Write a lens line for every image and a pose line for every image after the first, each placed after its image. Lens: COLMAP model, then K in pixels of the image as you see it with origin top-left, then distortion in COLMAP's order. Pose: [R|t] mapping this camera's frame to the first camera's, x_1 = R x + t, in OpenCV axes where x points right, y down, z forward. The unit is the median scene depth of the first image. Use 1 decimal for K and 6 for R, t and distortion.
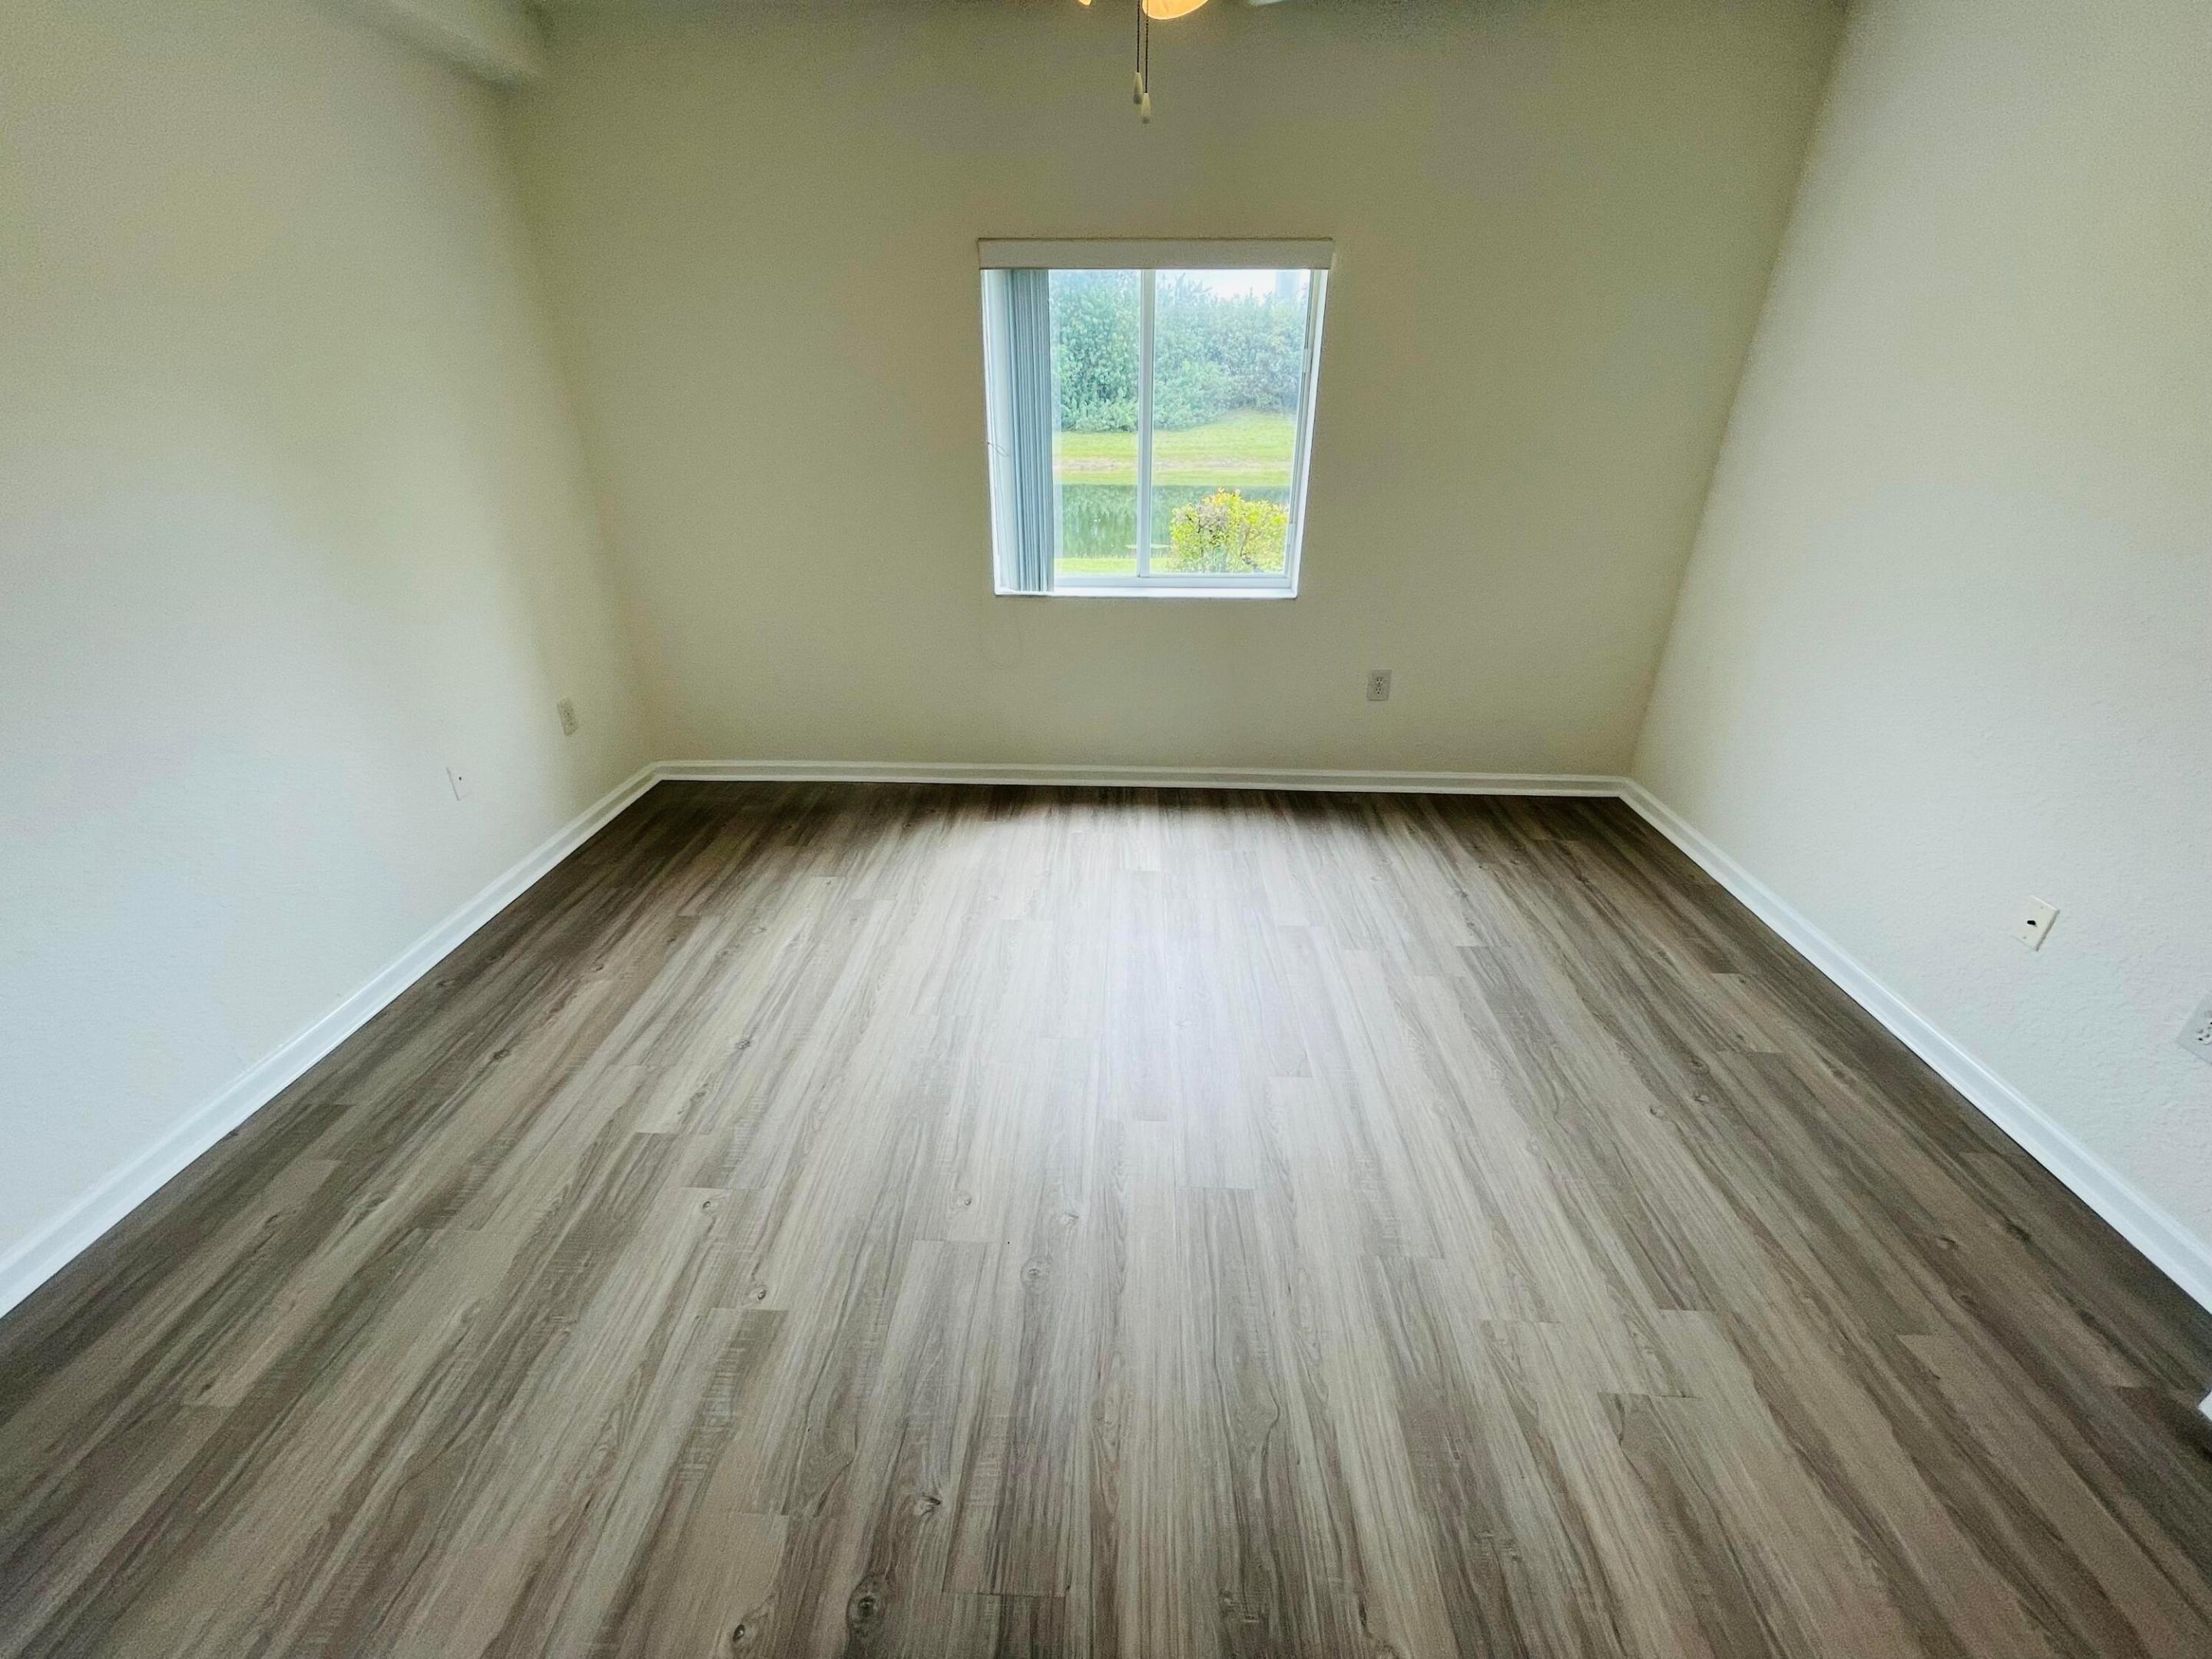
lens RADIAL K [[892.9, 0, 1099.0], [0, 892.9, 830.3], [0, 0, 1]] dist [-0.003540, 0.001357]
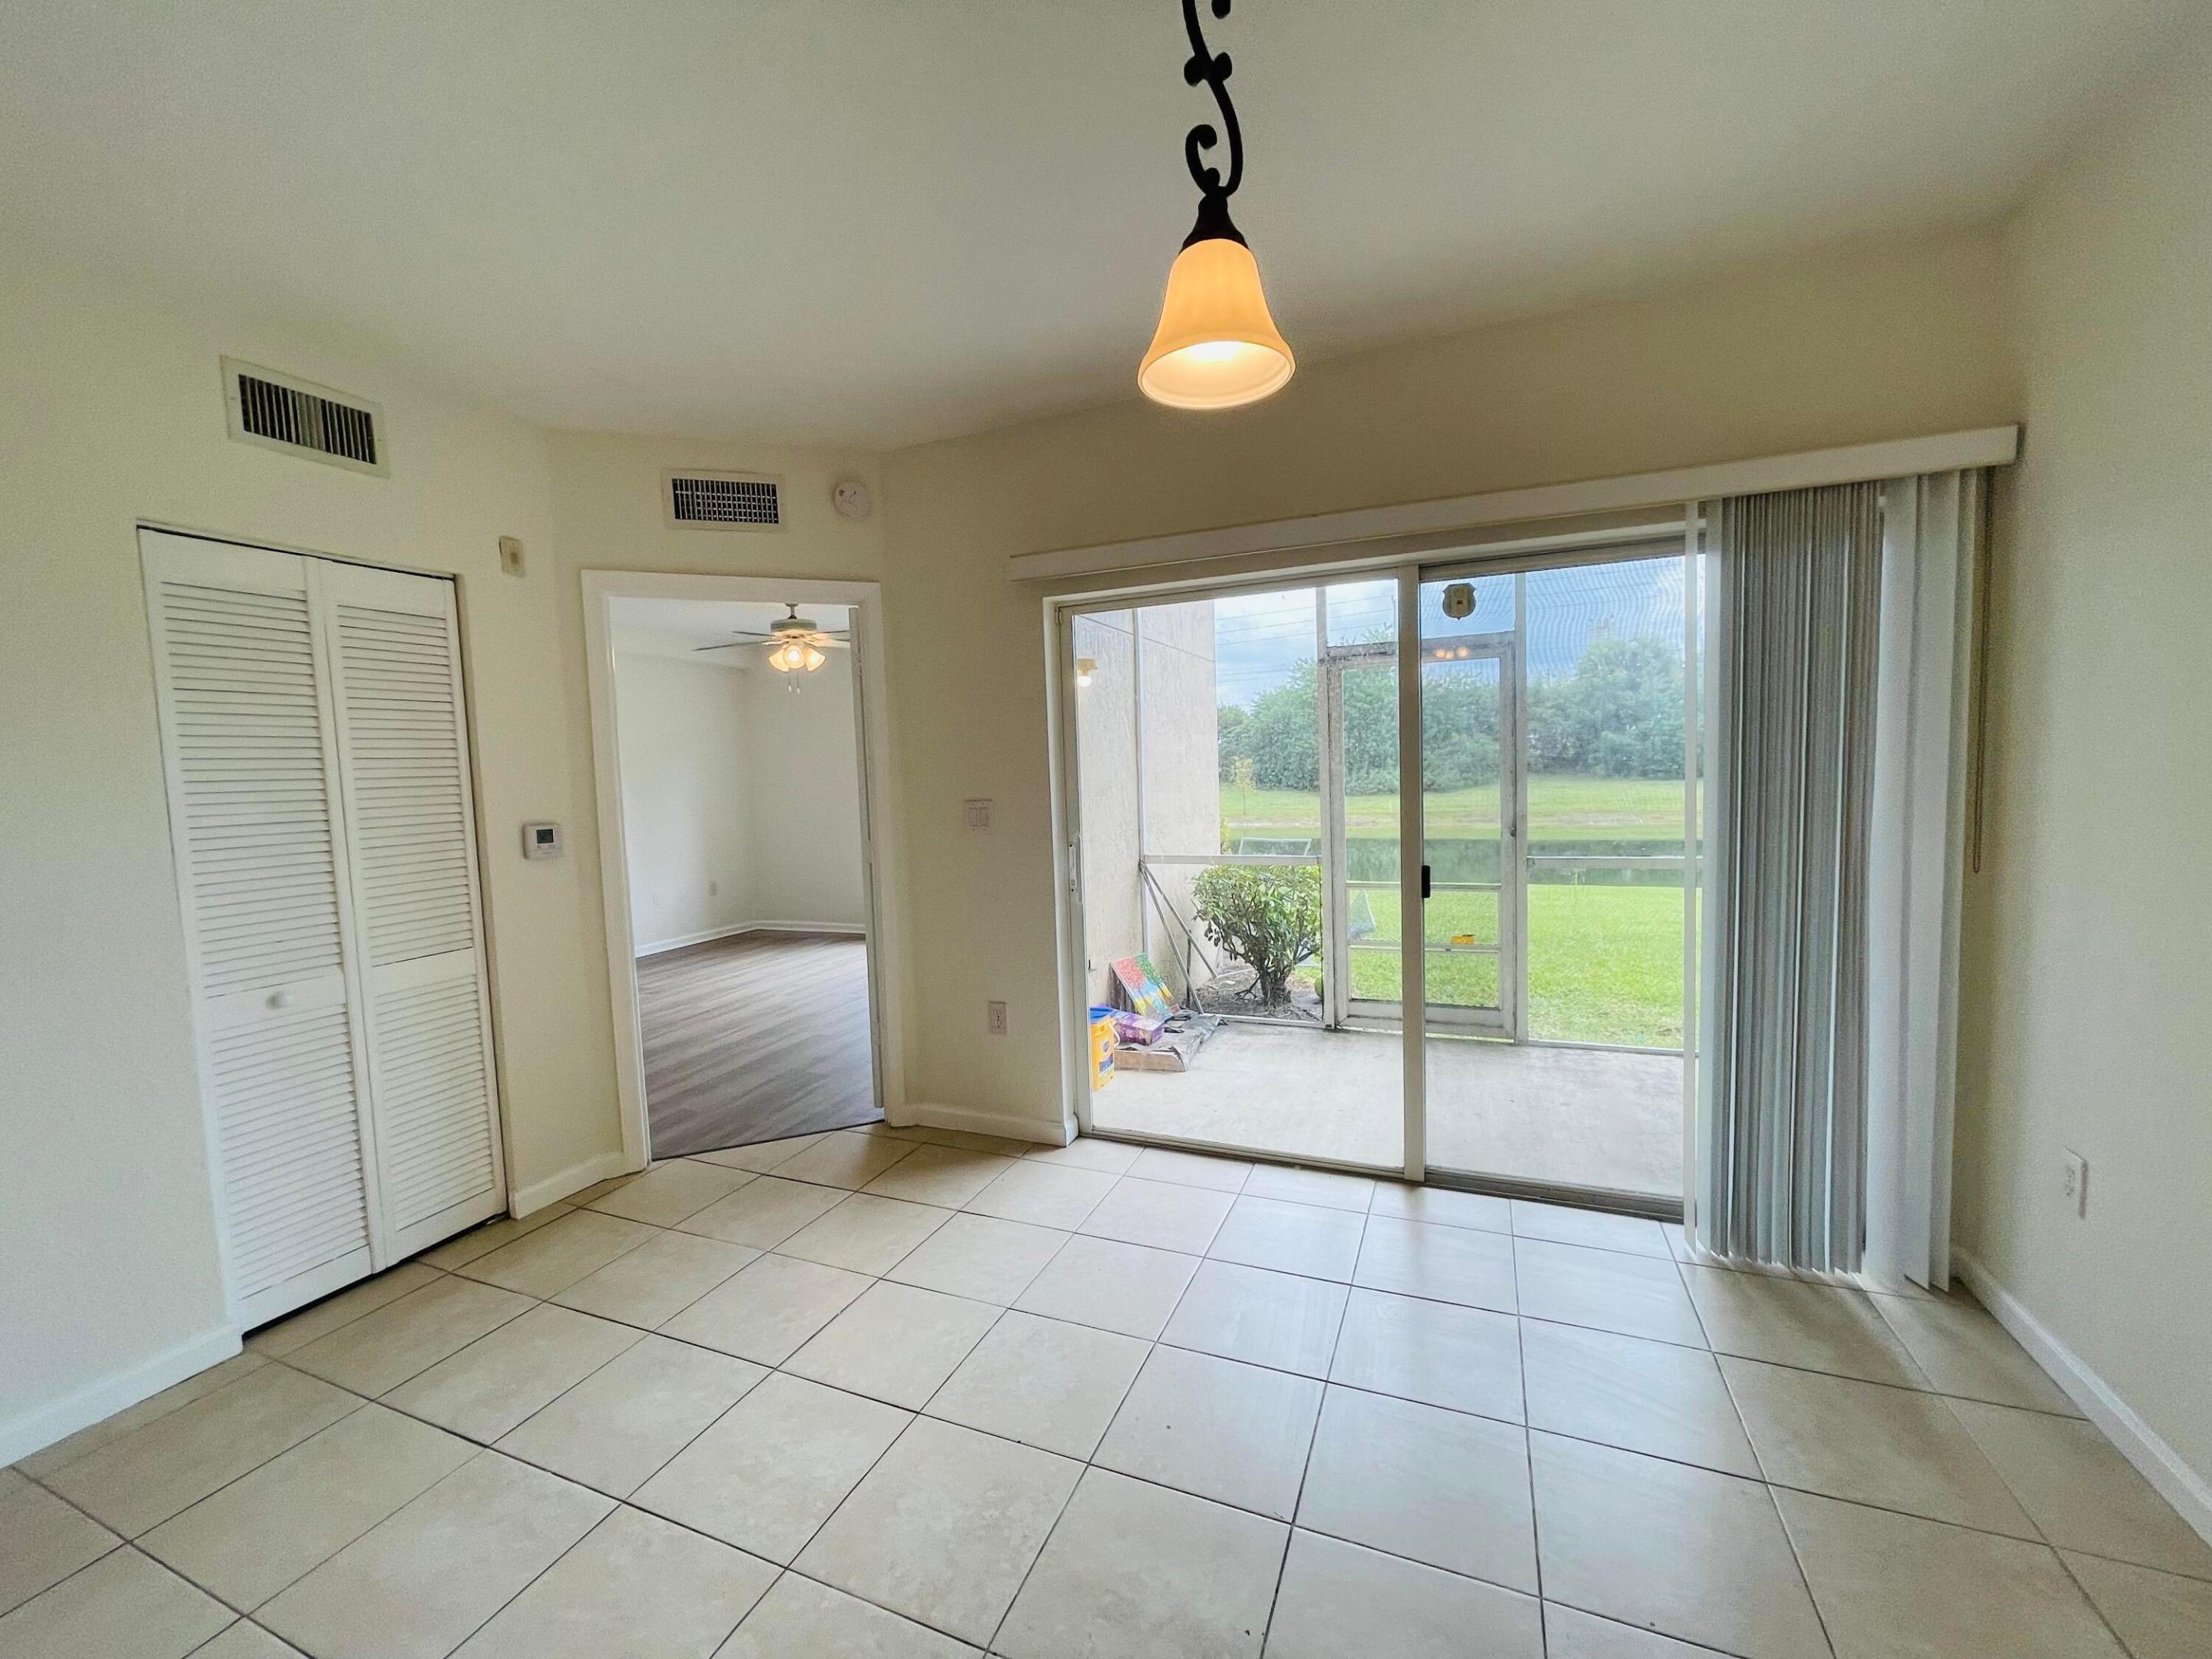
lens RADIAL K [[892.9, 0, 1099.0], [0, 892.9, 830.3], [0, 0, 1]] dist [-0.003540, 0.001357]
pose [[0.934650, -0.008298, -0.355472, 1.753450], [-0.126703, 0.926329, -0.354767, 0.643276], [0.332228, 0.376623, 0.864743, -1.109768]]
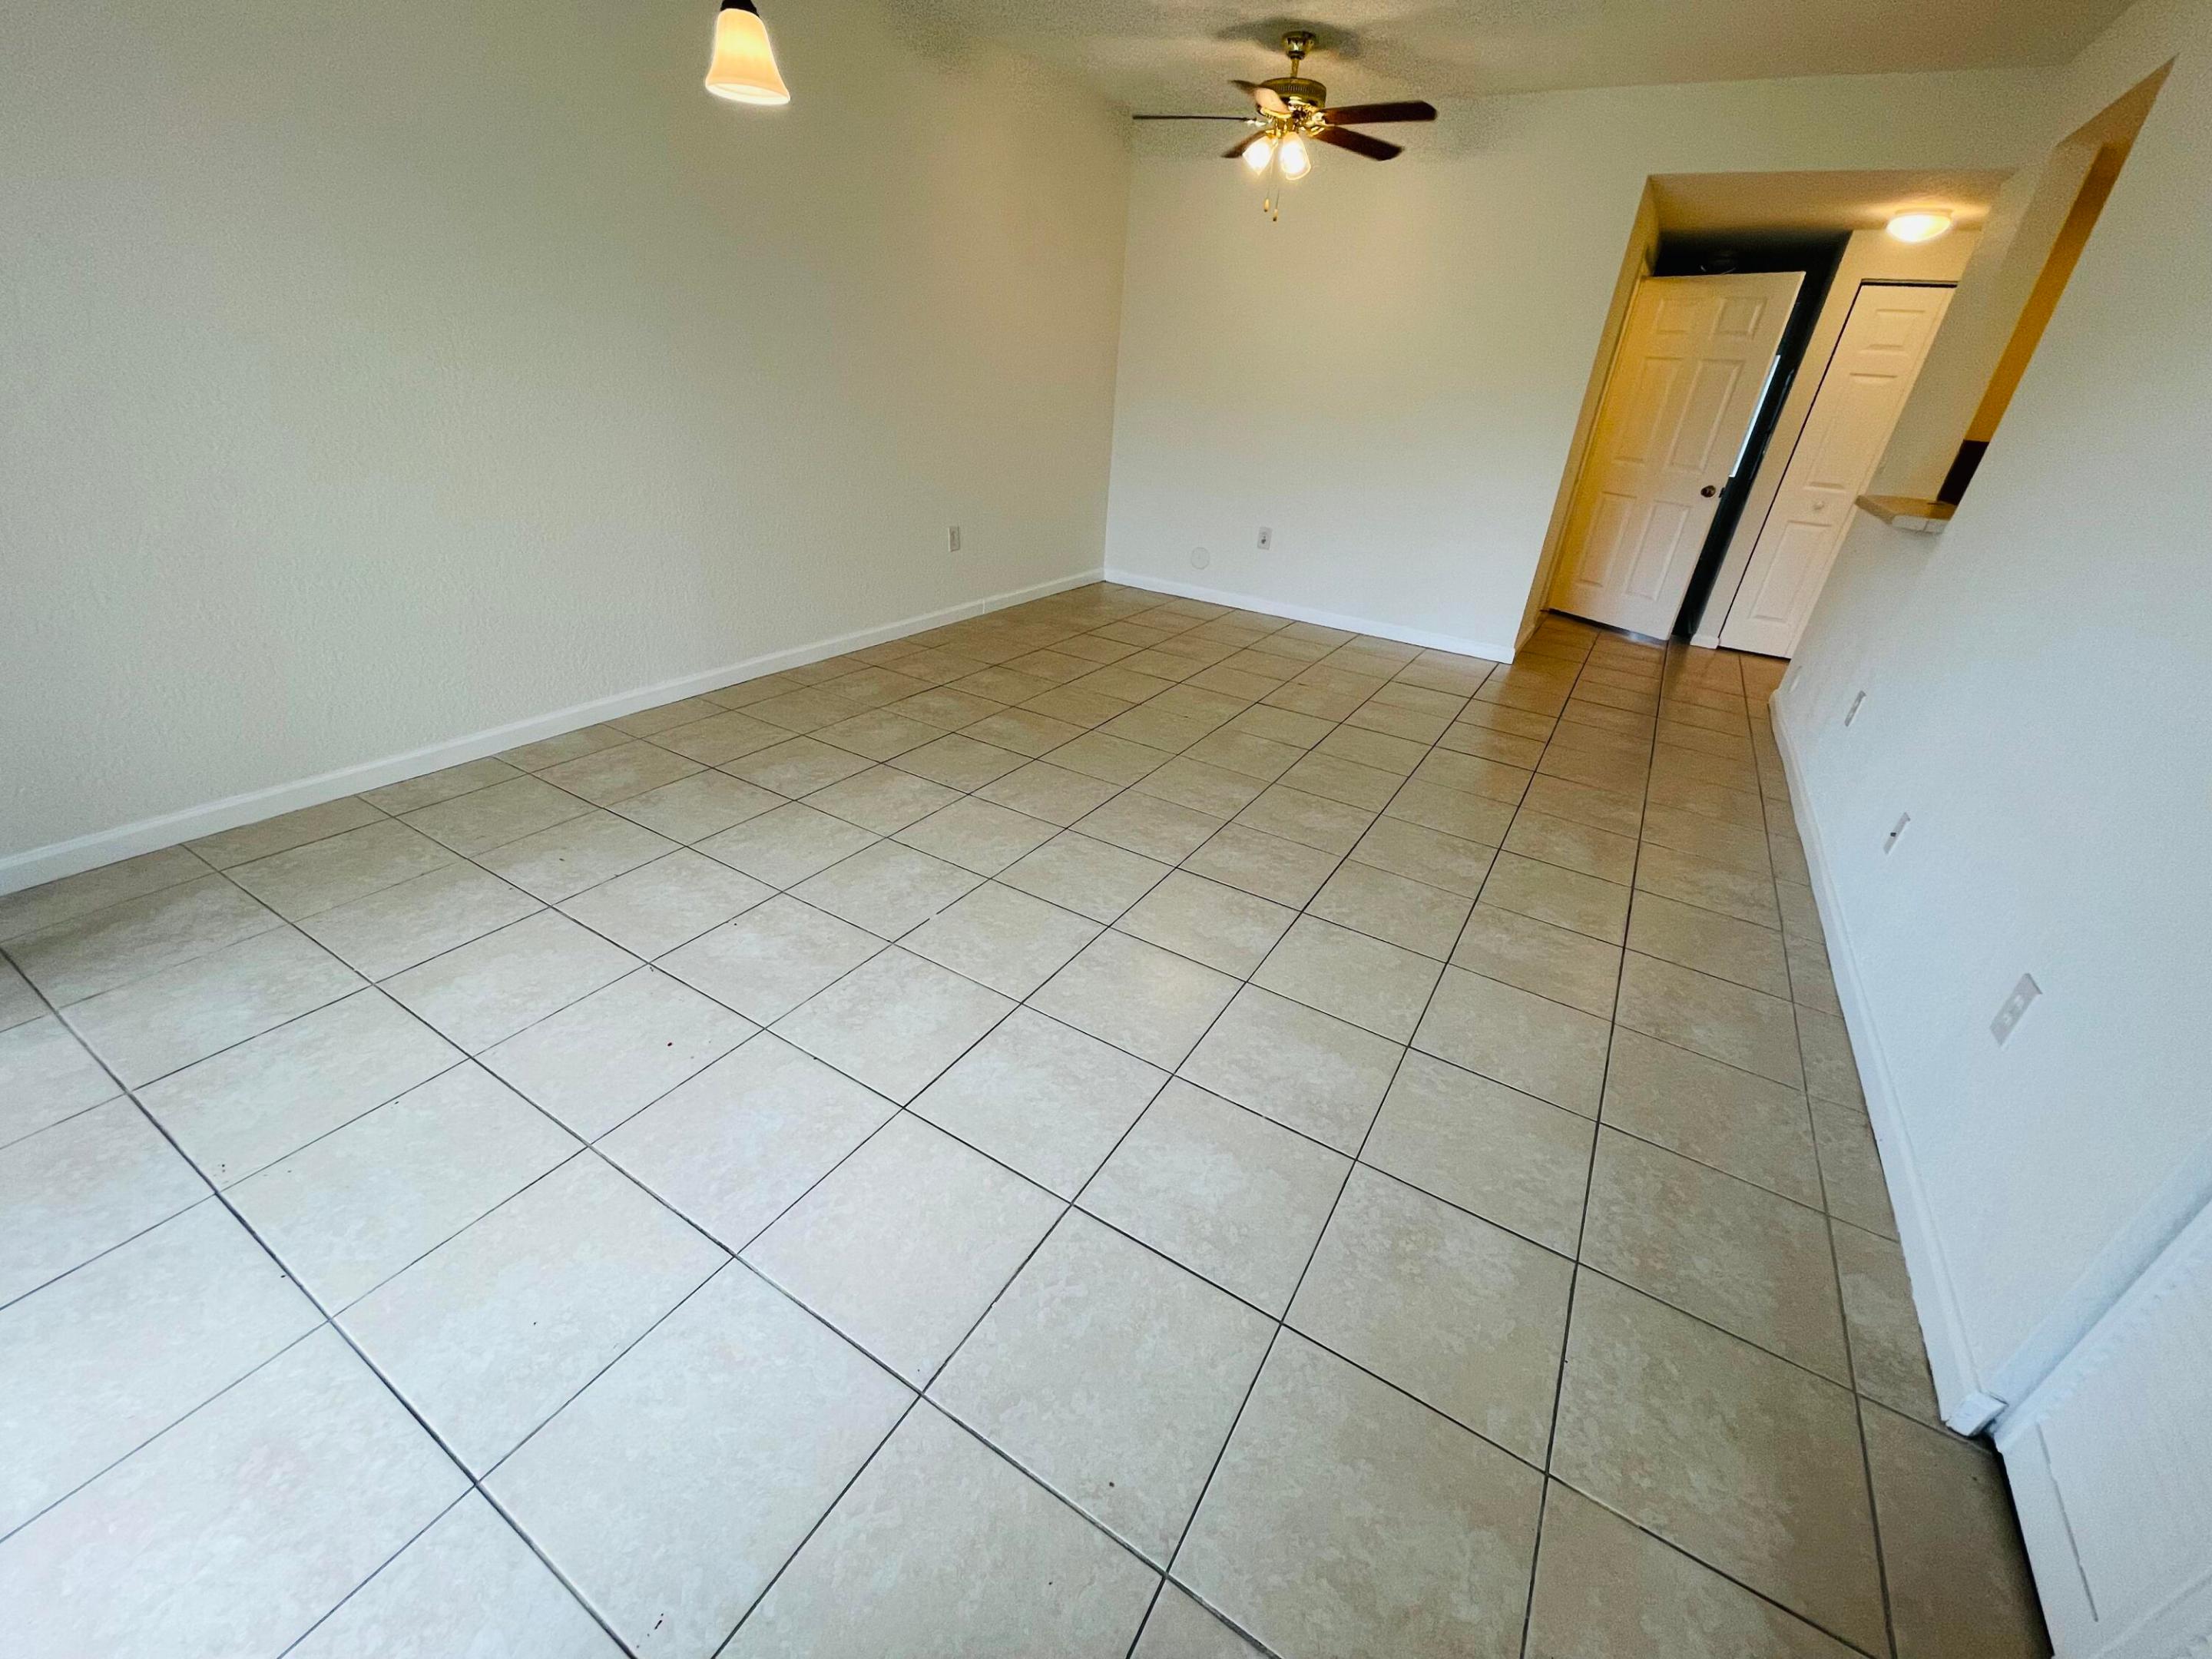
lens RADIAL K [[901.5, 0, 1102.1], [0, 901.5, 834.7], [0, 0, 1]] dist [-0.008322, 0.000813]
pose [[-0.873573, -0.278790, 0.398931, 0.906117], [0.151862, 0.622612, 0.767654, 0.162937], [-0.462393, 0.731184, -0.501559, -0.106981]]
